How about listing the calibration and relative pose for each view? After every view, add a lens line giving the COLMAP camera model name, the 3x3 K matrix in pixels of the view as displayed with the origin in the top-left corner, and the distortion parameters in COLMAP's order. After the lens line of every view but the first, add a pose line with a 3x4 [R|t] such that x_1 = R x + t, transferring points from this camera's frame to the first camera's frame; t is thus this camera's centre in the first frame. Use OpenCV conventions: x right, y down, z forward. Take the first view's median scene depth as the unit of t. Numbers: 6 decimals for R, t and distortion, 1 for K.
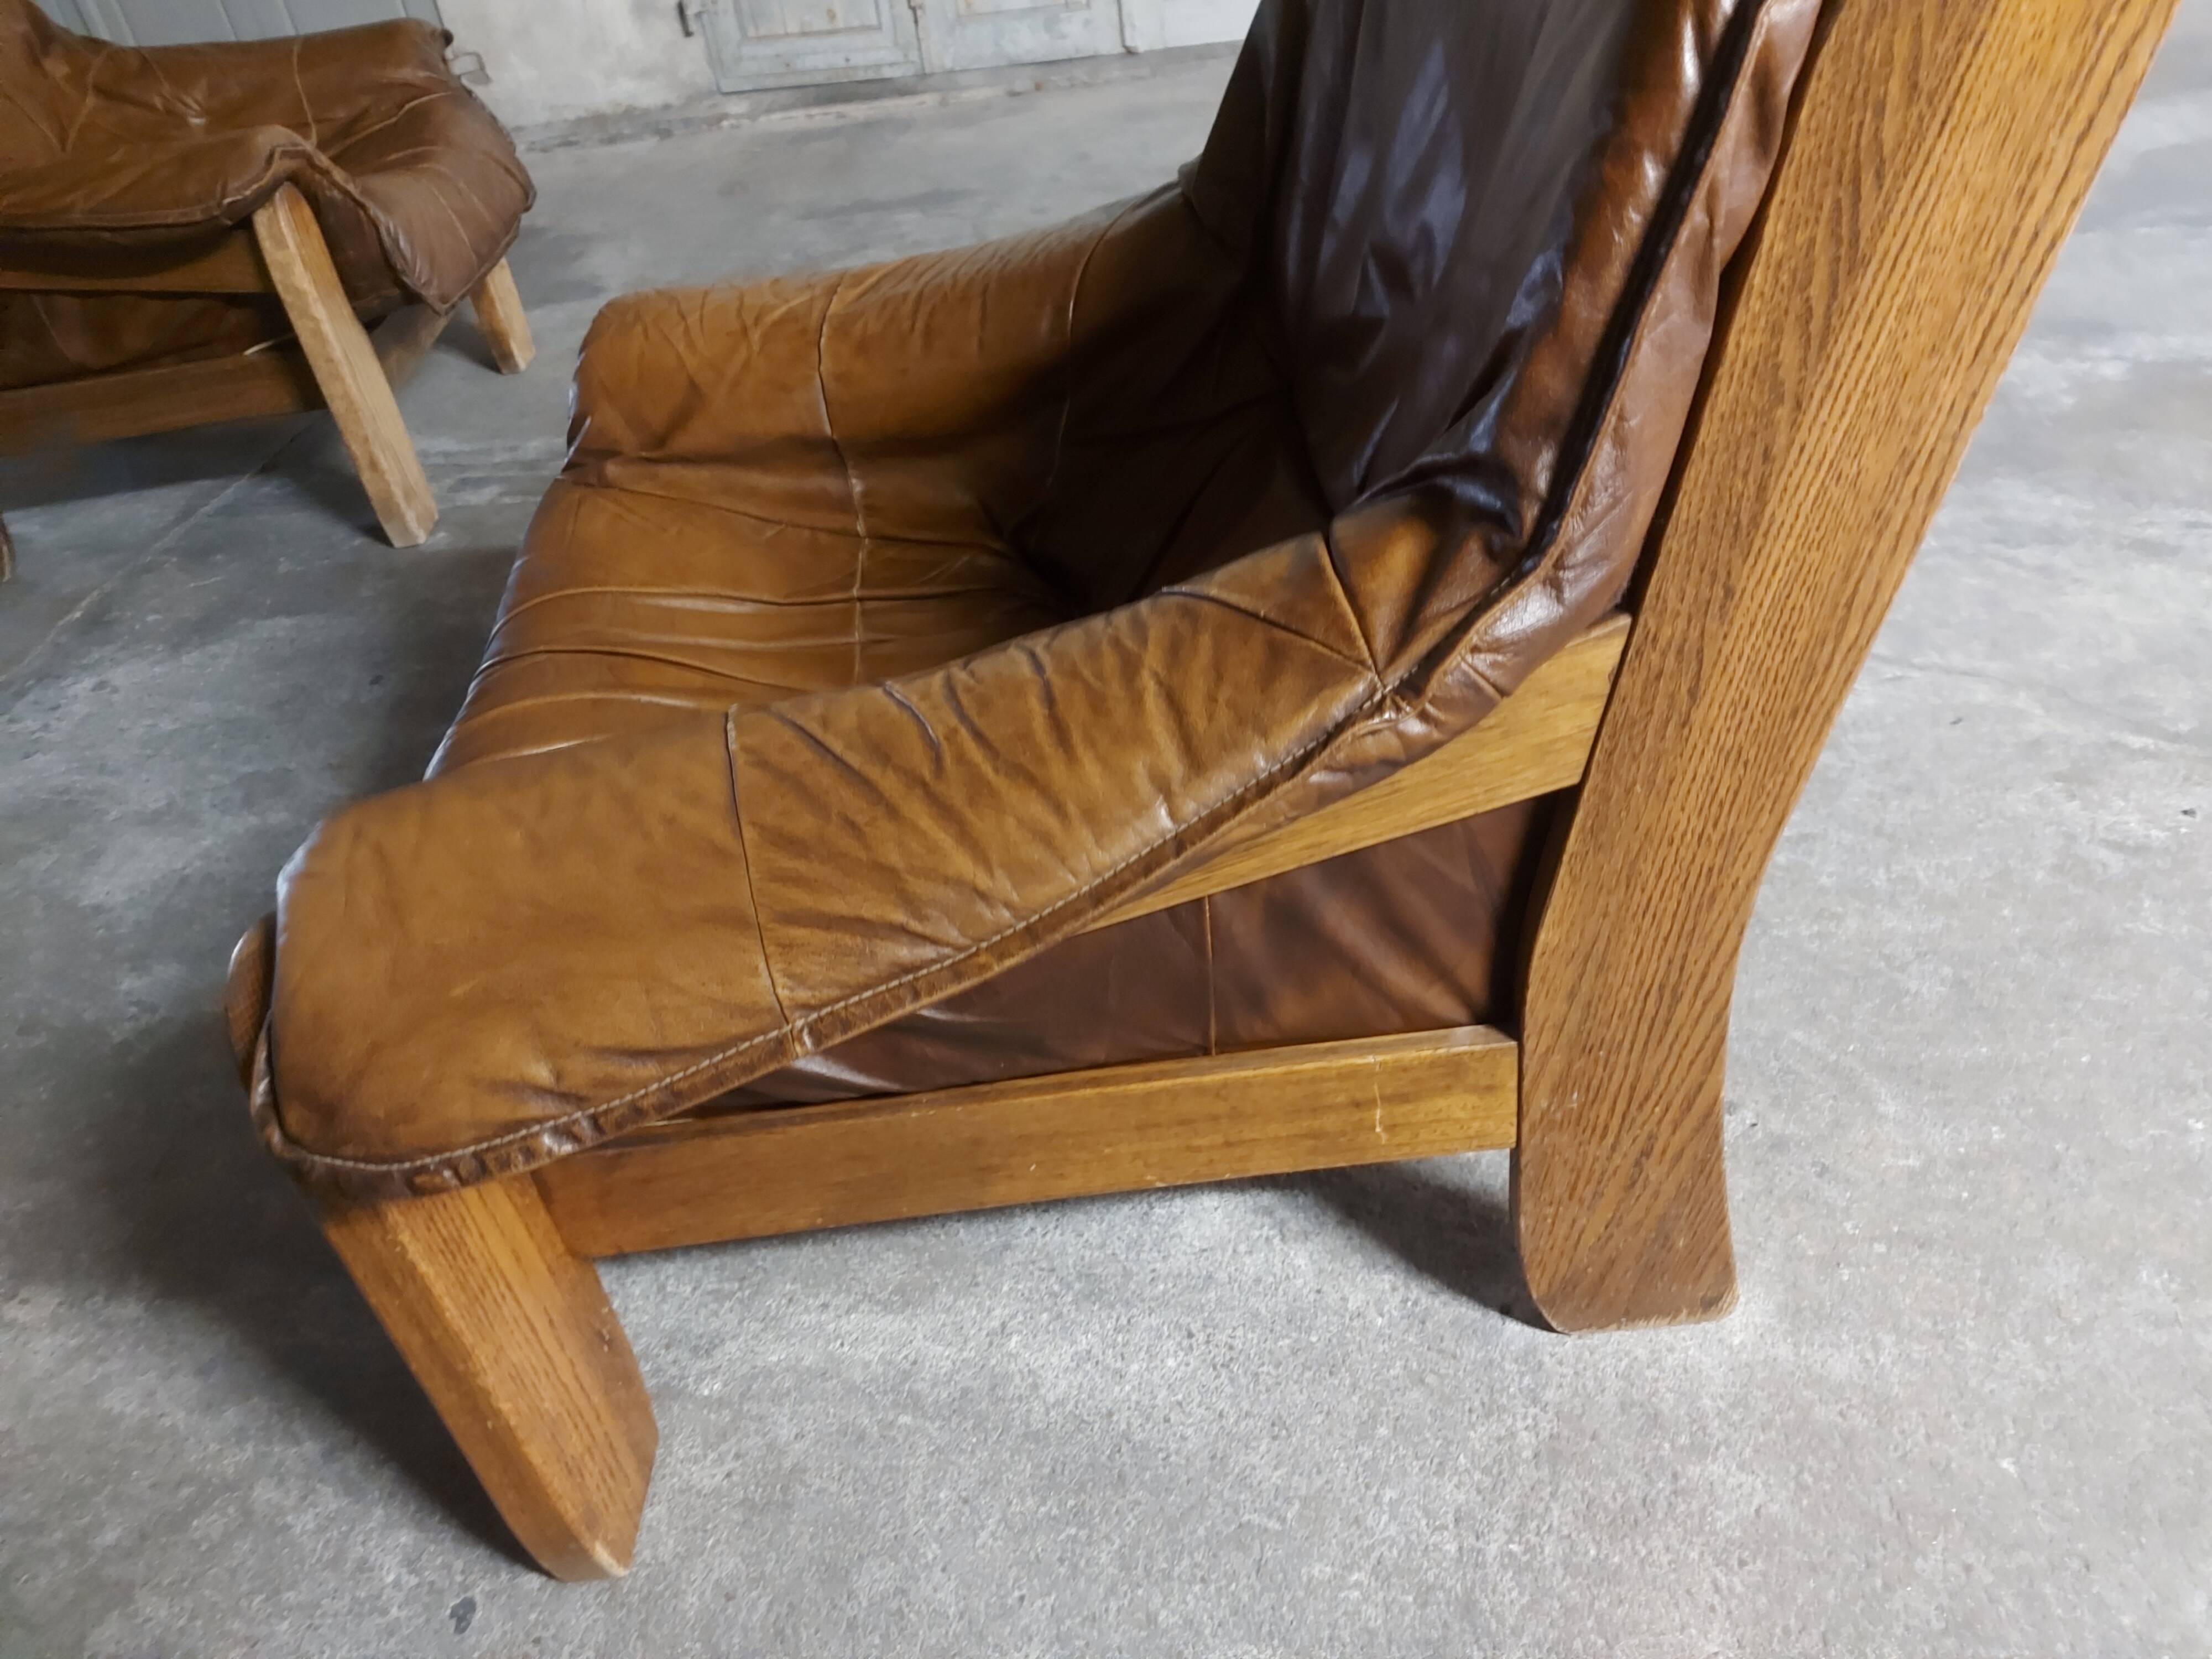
lens RADIAL K [[1584.4, 0, 1102.9], [0, 1584.4, 833.0], [0, 0, 1]] dist [0.078319, -0.073969]
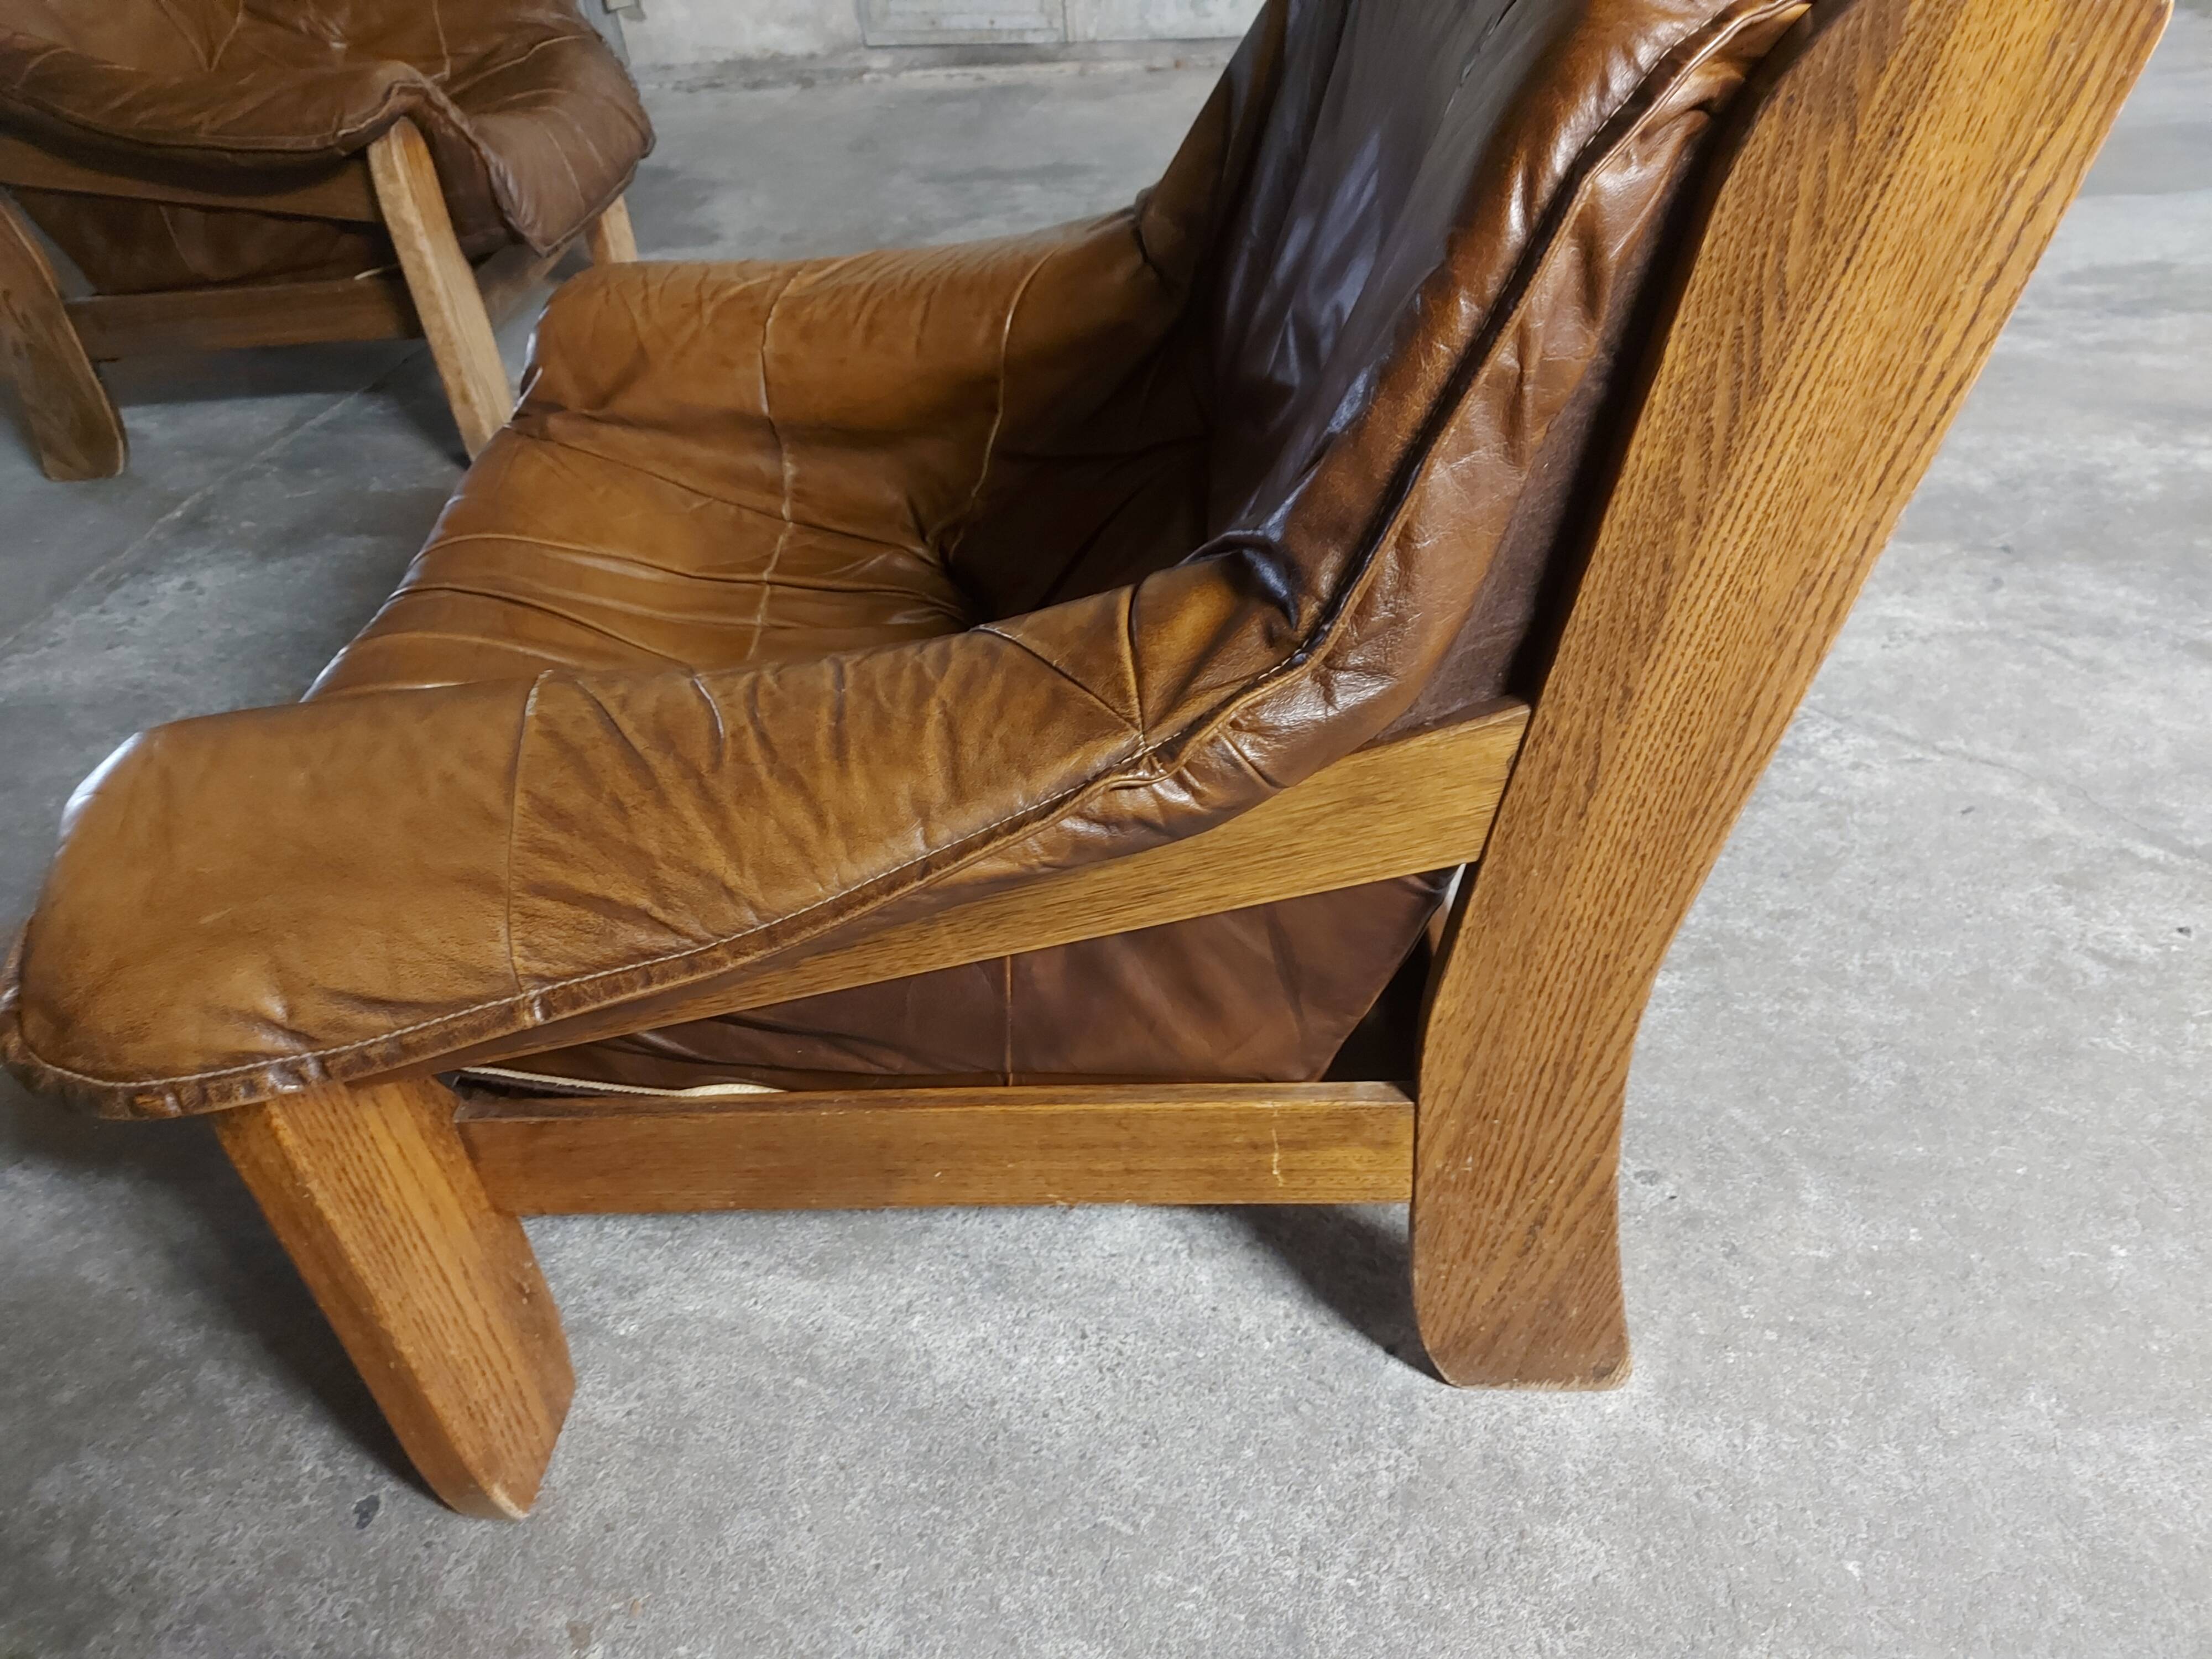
lens RADIAL K [[1564.1, 0, 1094.5], [0, 1564.1, 847.2], [0, 0, 1]] dist [0.067618, -0.058460]
pose [[0.992567, 0.107166, -0.057666, 0.093154], [-0.105359, 0.993869, 0.033513, -0.038455], [0.060904, -0.027188, 0.997773, -0.010863]]
